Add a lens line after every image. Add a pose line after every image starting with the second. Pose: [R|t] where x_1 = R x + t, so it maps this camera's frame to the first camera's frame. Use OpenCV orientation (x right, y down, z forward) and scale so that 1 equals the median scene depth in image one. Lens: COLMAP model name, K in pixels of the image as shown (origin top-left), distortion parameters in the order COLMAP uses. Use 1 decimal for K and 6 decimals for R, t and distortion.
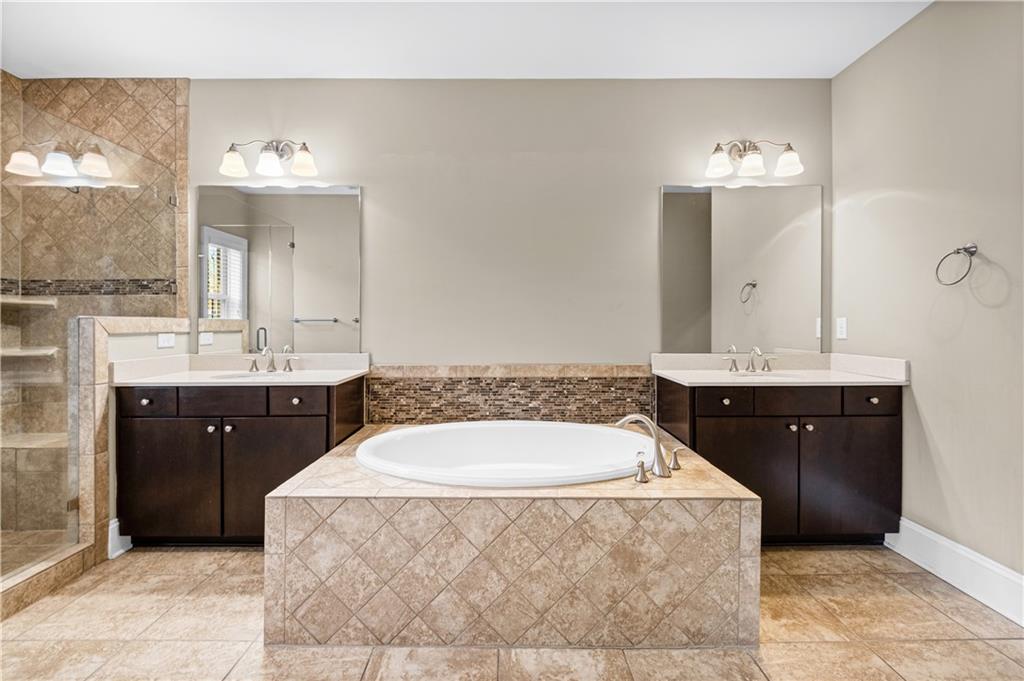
lens RADIAL K [[457.8, 0, 514.2], [0, 457.8, 328.9], [0, 0, 1]] dist [0.012783, -0.010372]
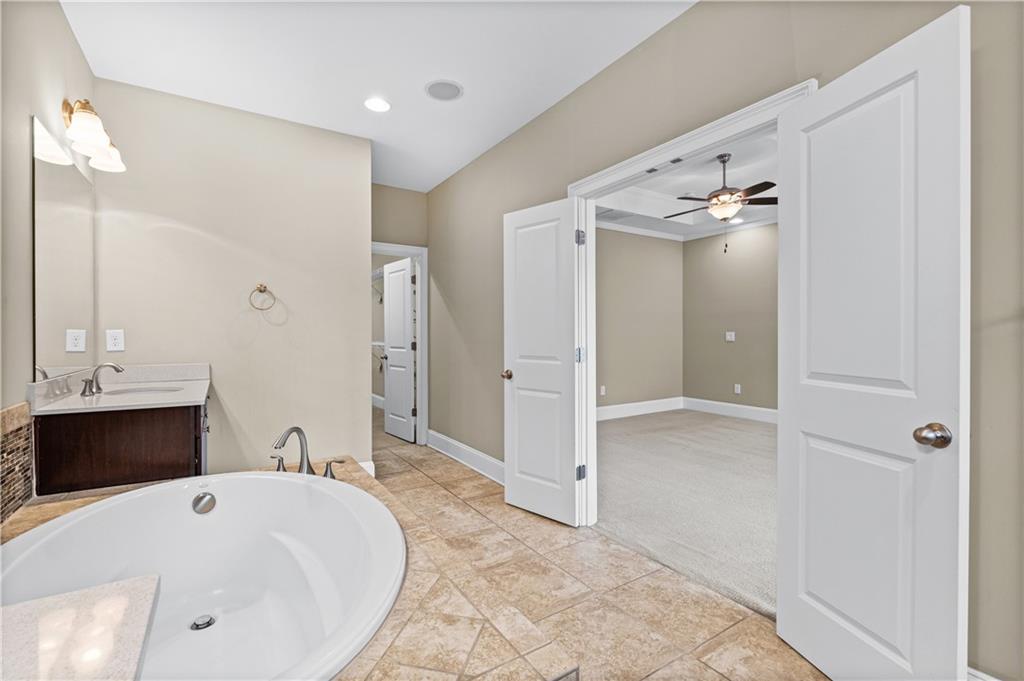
lens RADIAL K [[457.8, 0, 506.8], [0, 457.8, 329.3], [0, 0, 1]] dist [0.001361, -0.000258]
pose [[-0.532473, 0.005770, 0.846427, -0.570343], [0.010780, 0.999942, -0.000034, -0.014966], [-0.846378, 0.009106, -0.532504, 0.805207]]
